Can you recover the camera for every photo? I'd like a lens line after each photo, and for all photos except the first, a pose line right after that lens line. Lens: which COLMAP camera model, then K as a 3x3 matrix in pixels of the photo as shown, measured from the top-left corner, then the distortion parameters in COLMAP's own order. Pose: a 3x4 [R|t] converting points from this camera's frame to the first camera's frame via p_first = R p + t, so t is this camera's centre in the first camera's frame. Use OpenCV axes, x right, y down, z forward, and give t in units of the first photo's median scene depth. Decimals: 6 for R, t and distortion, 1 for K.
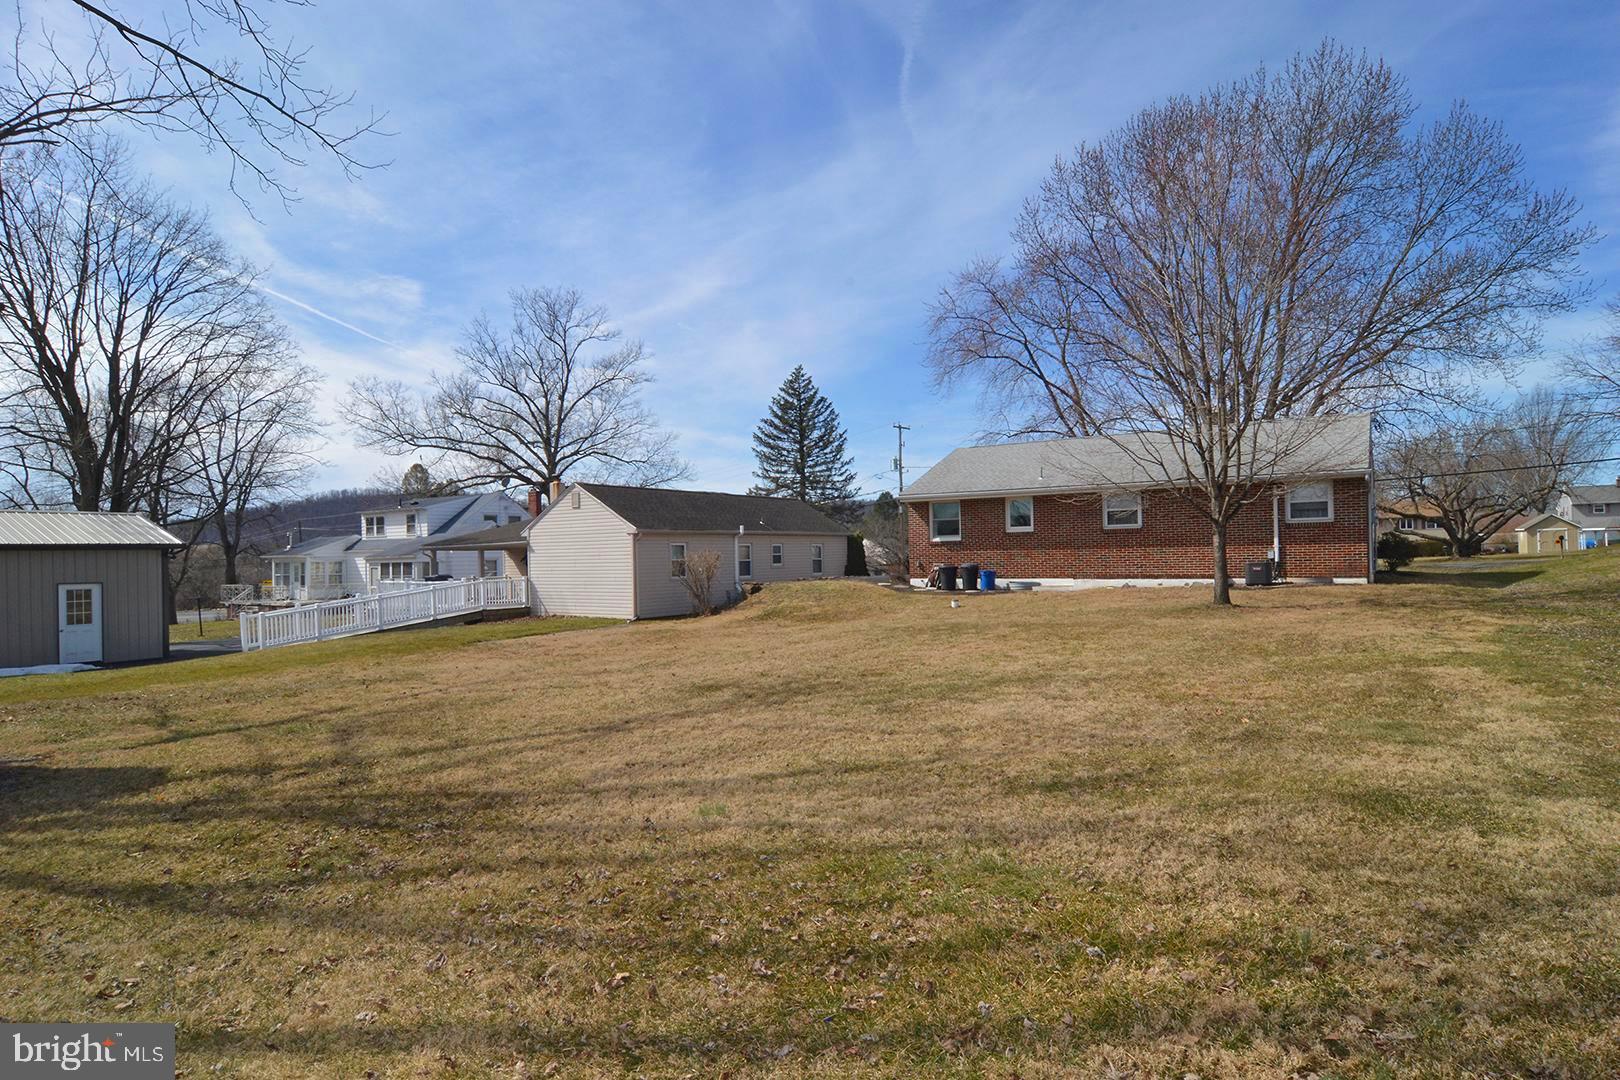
lens RADIAL K [[896.4, 0, 814.4], [0, 896.4, 554.0], [0, 0, 1]] dist [-0.002200, -0.007005]
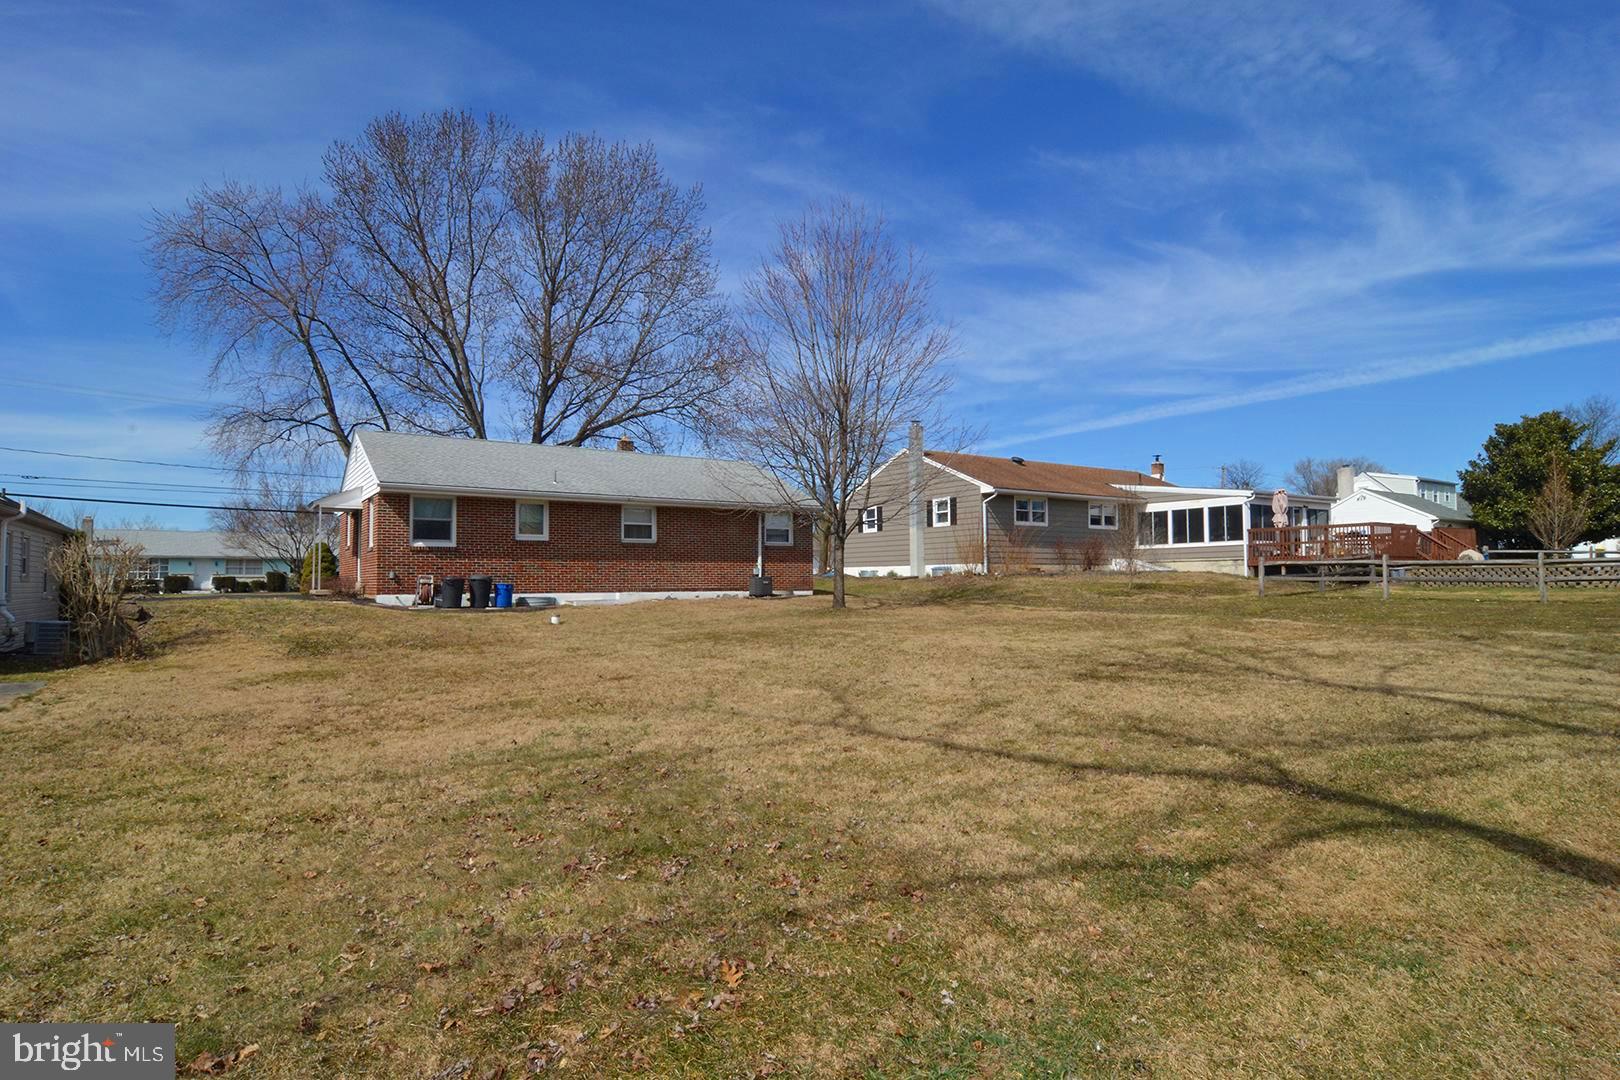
lens RADIAL K [[896.4, 0, 833.1], [0, 896.4, 561.8], [0, 0, 1]] dist [-0.002200, -0.007005]
pose [[0.368810, 0.040252, 0.928633, -0.372595], [-0.000839, 0.999076, -0.042972, 0.026639], [-0.929504, 0.015069, 0.368503, 0.320796]]
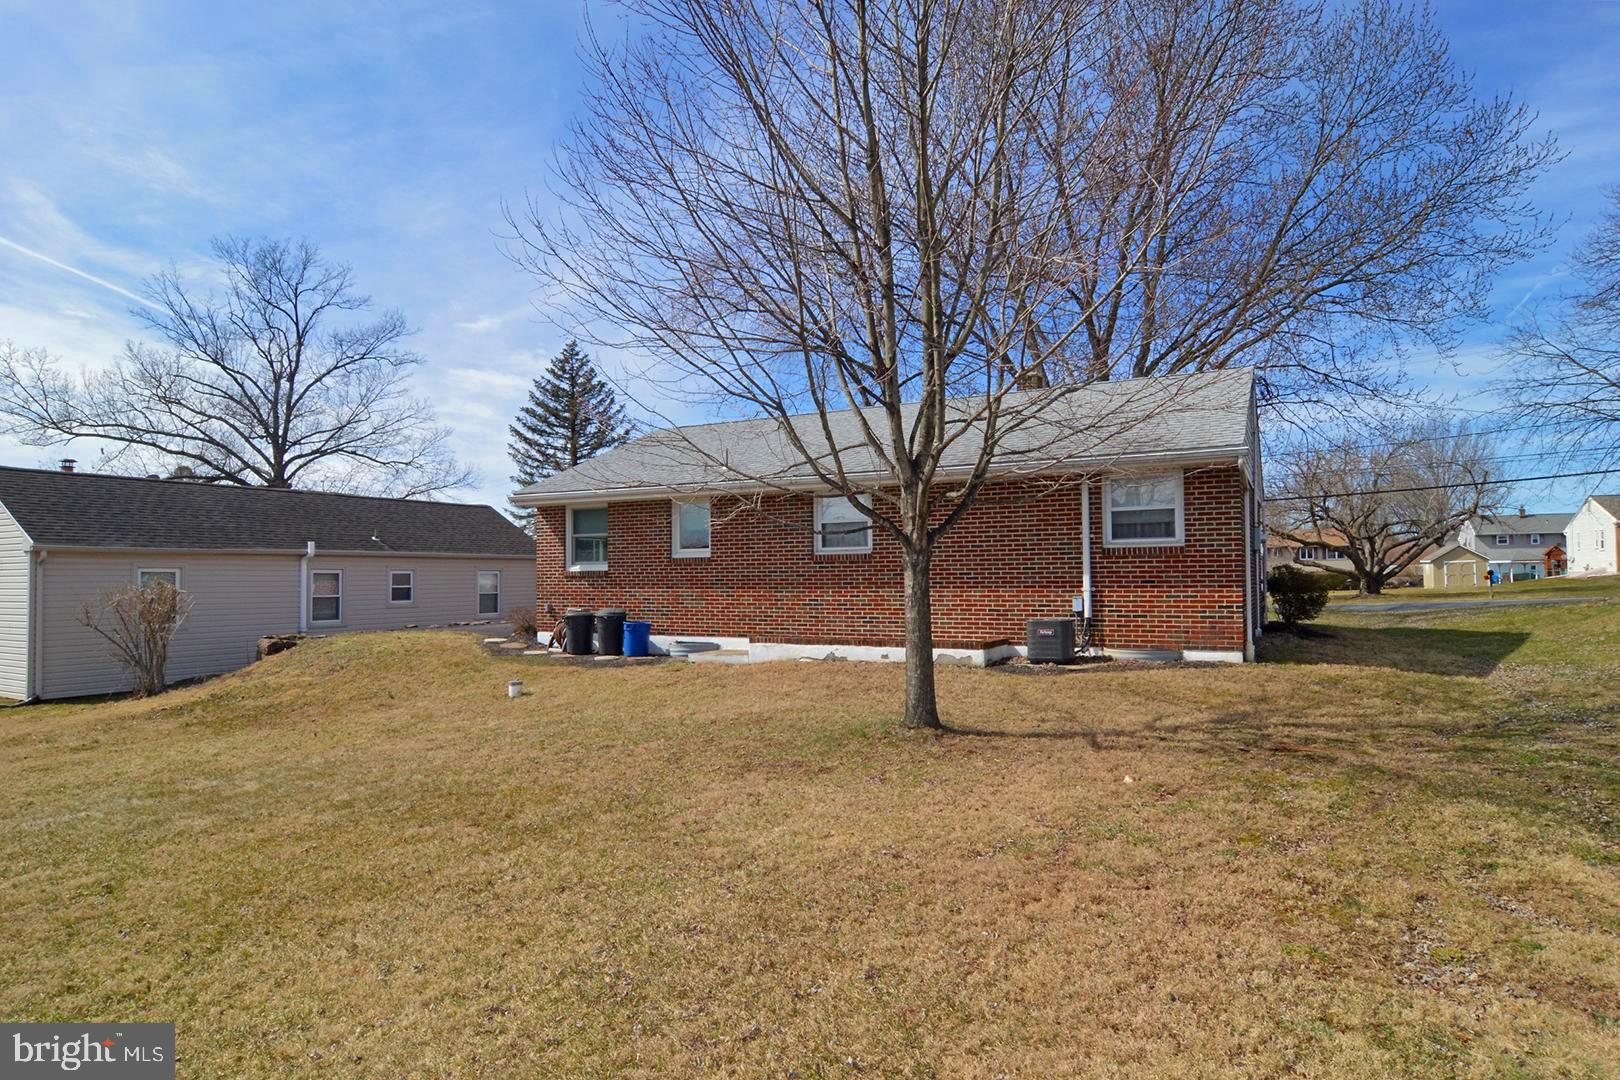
lens RADIAL K [[896.4, 0, 825.5], [0, 896.4, 546.2], [0, 0, 1]] dist [-0.002200, -0.007005]
pose [[0.995684, 0.013783, 0.091783, 0.207366], [-0.010641, 0.999344, -0.034626, -0.009835], [-0.092200, 0.033500, 0.995177, 0.316772]]
